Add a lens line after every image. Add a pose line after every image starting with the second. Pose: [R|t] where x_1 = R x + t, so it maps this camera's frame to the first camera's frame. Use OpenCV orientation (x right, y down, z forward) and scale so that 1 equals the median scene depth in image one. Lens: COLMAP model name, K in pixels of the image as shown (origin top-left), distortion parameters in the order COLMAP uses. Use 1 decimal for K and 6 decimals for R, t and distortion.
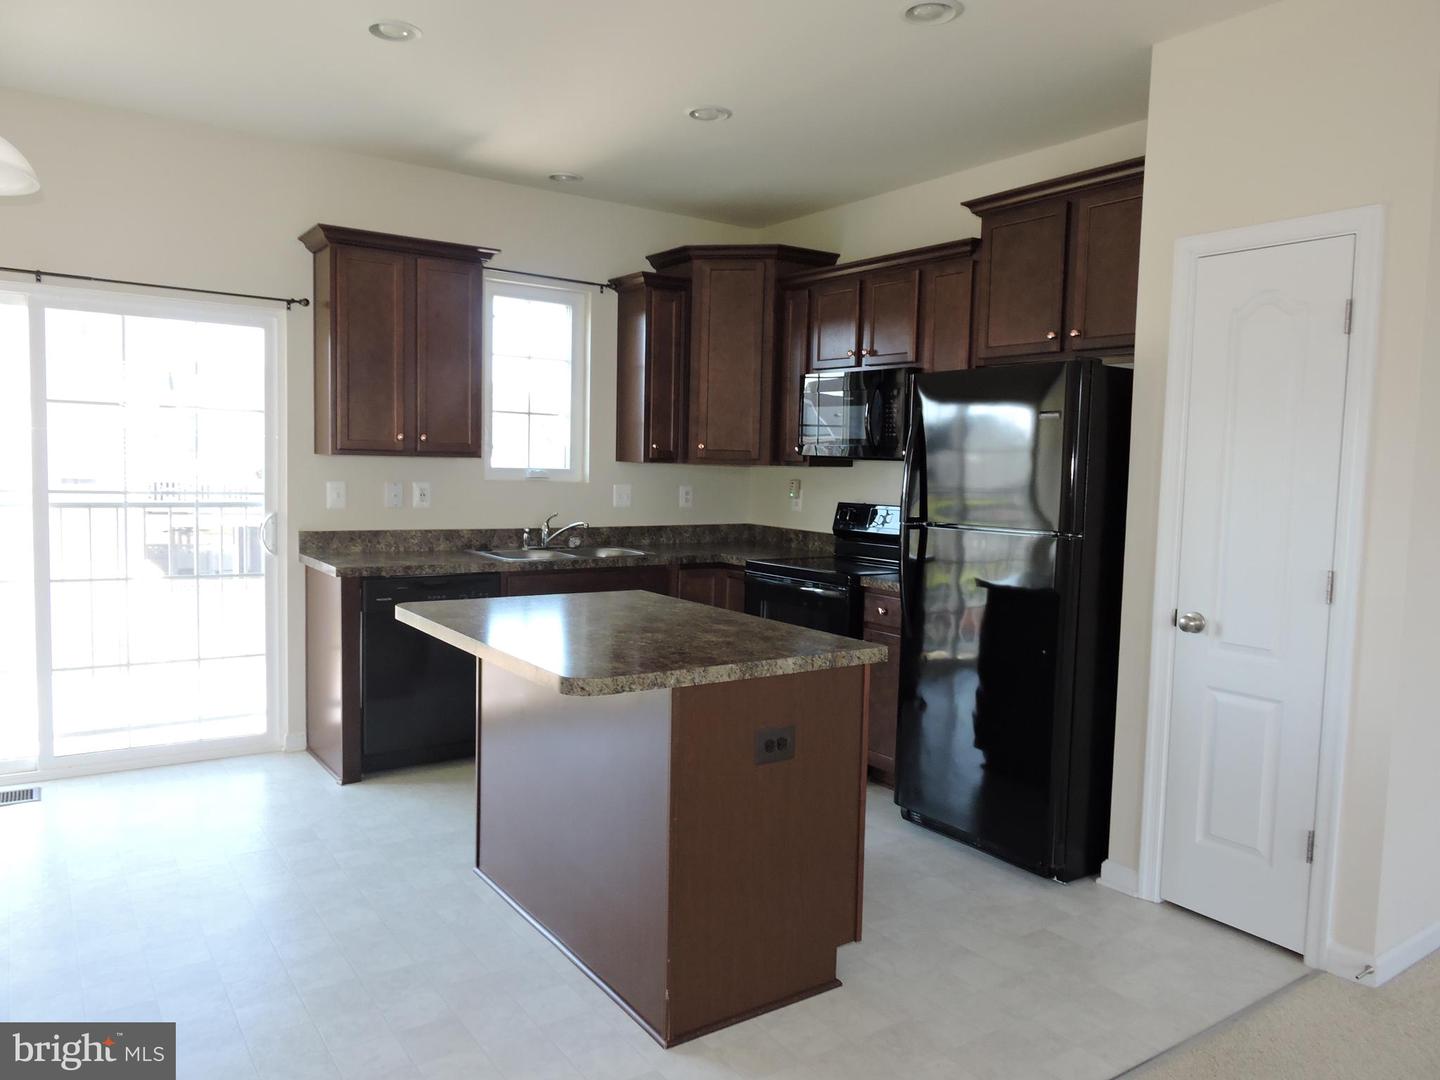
lens RADIAL K [[1019.6, 0, 726.5], [0, 1019.6, 543.5], [0, 0, 1]] dist [-0.009567, -0.002652]
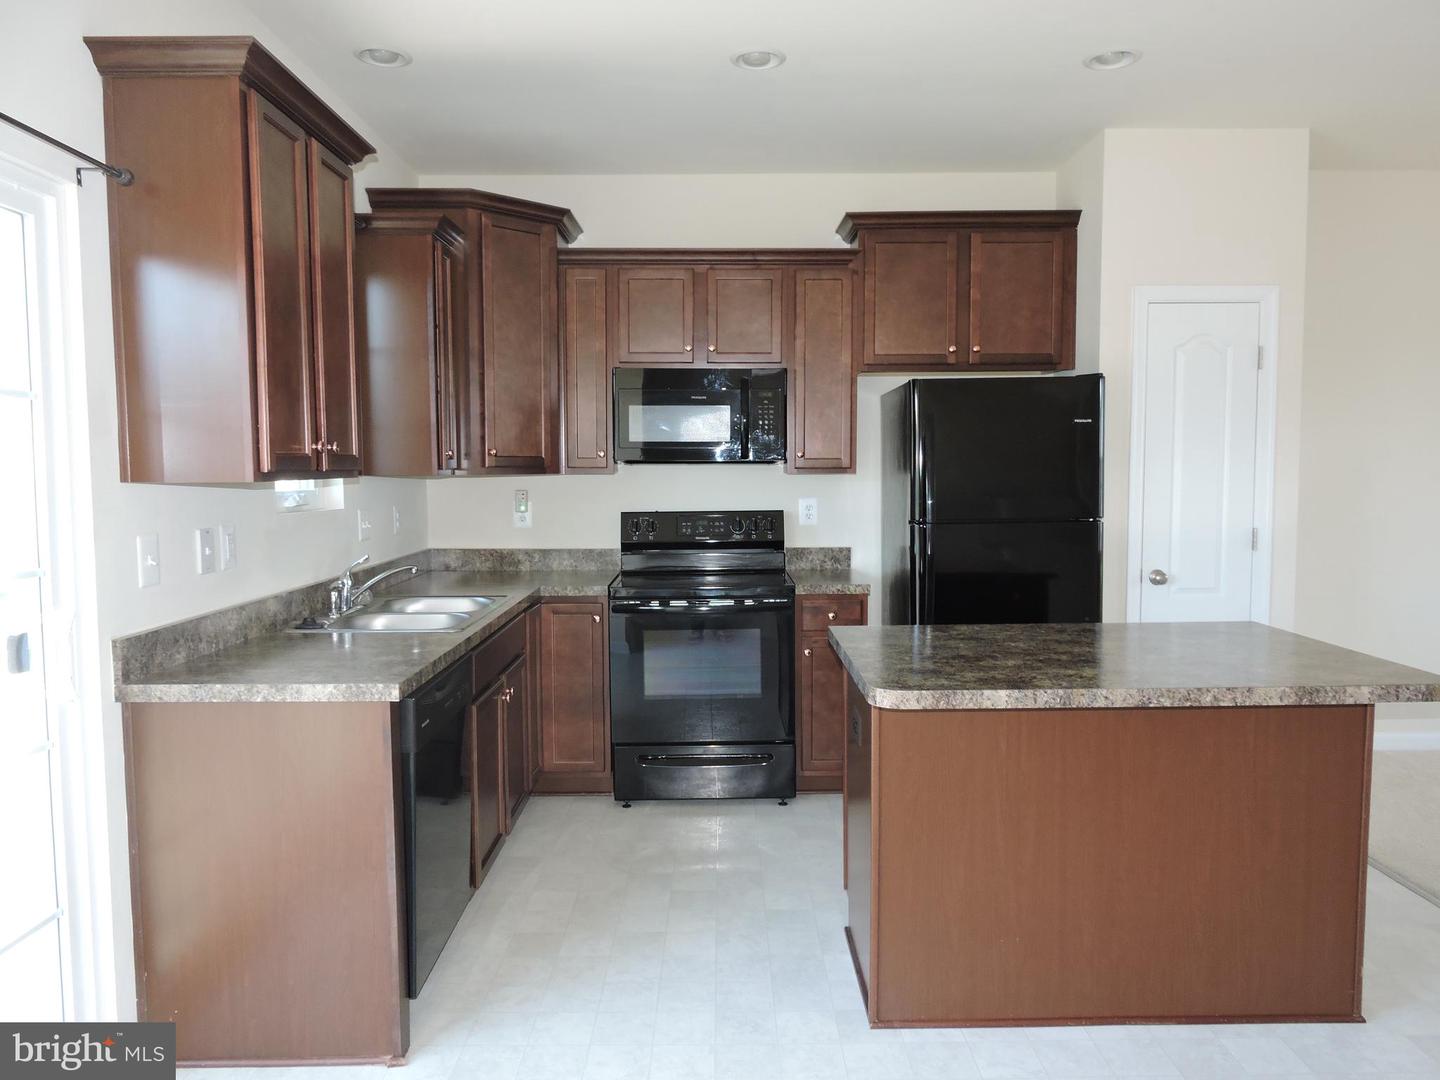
lens RADIAL K [[1019.6, 0, 726.5], [0, 1019.6, 543.5], [0, 0, 1]] dist [-0.009567, -0.002652]
pose [[0.571146, -0.092337, 0.815638, -0.666267], [0.086925, 0.994869, 0.051759, -0.060014], [-0.816233, 0.041337, 0.576242, 0.483831]]
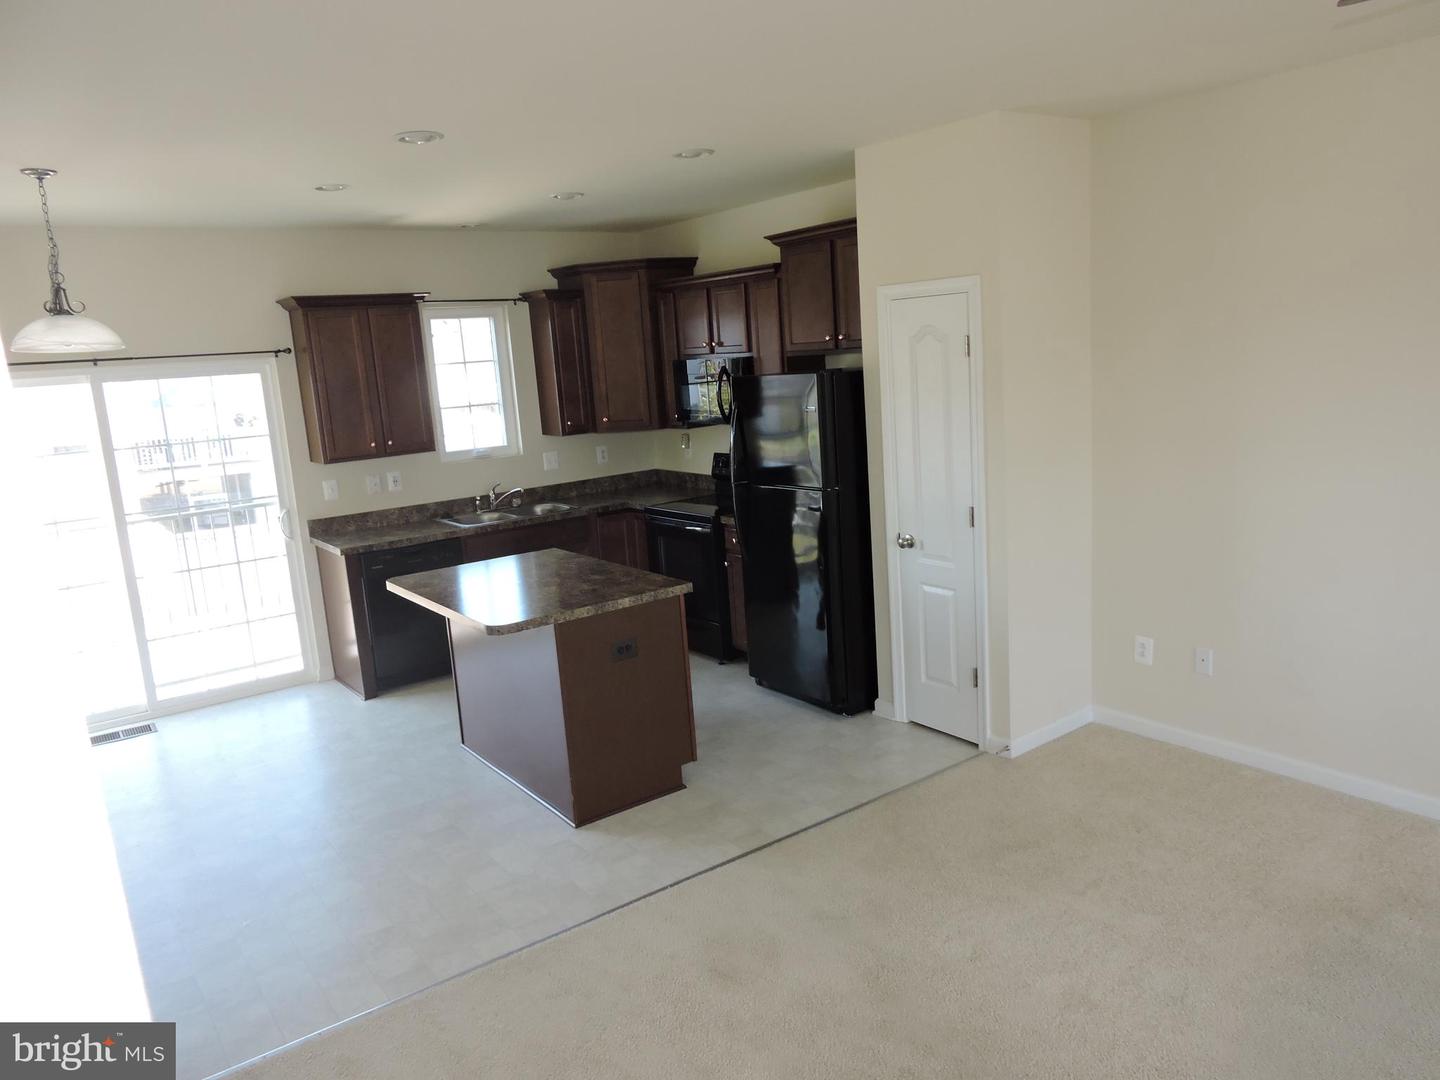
lens RADIAL K [[1019.6, 0, 726.5], [0, 1019.6, 543.5], [0, 0, 1]] dist [-0.009567, -0.002652]
pose [[0.995295, -0.096705, 0.006015, 0.124625], [0.095451, 0.989271, 0.110596, -0.080400], [-0.016646, -0.109501, 0.993847, -0.361512]]
